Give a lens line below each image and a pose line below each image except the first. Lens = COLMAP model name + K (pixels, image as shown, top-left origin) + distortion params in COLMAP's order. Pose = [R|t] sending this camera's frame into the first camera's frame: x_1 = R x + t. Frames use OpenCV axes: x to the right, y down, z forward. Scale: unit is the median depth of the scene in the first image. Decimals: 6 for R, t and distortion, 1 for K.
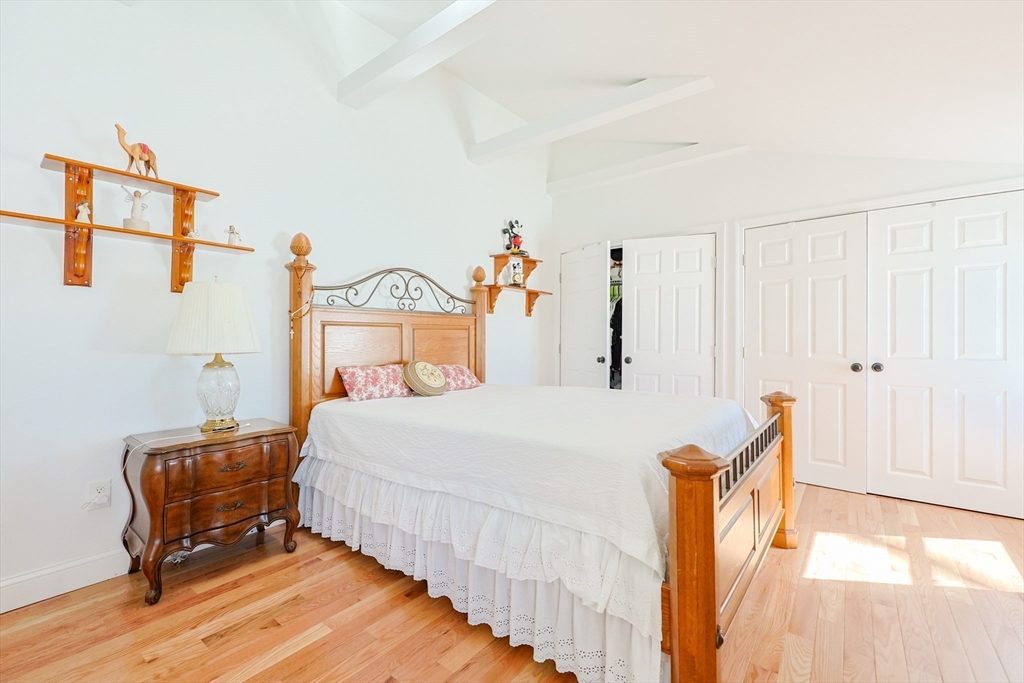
lens RADIAL K [[441.1, 0, 509.9], [0, 441.1, 338.8], [0, 0, 1]] dist [0.002522, -0.000038]
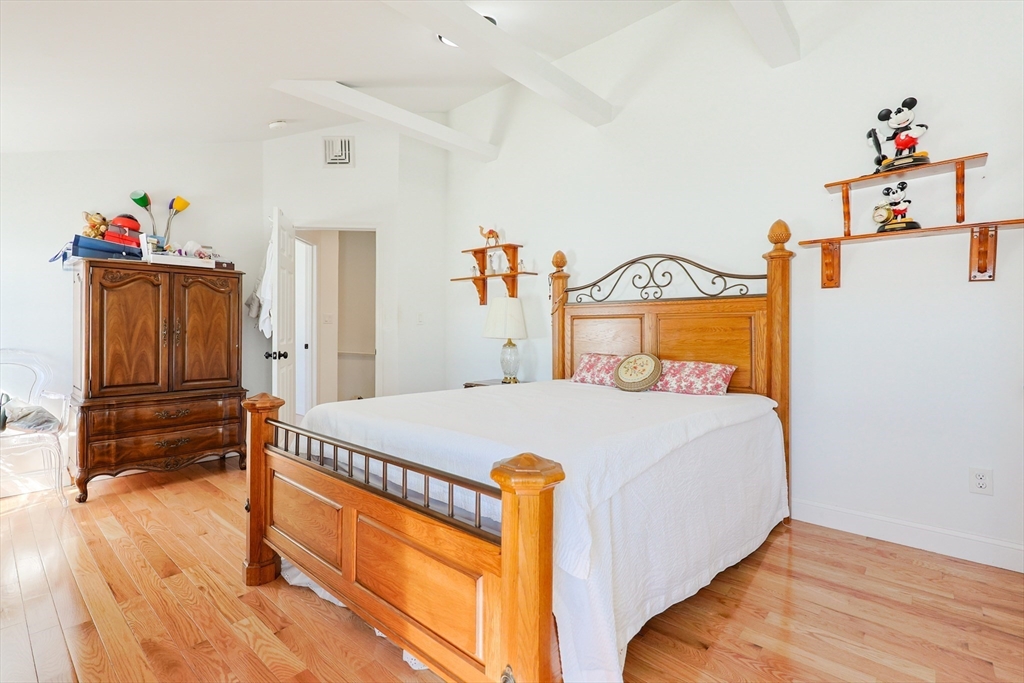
lens RADIAL K [[478.5, 0, 510.7], [0, 478.5, 334.7], [0, 0, 1]] dist [-0.033613, -0.000413]
pose [[-0.055958, -0.000568, -0.998433, 0.846427], [-0.006979, 0.999976, -0.000178, 0.013738], [0.998409, 0.006958, -0.055961, 0.809833]]
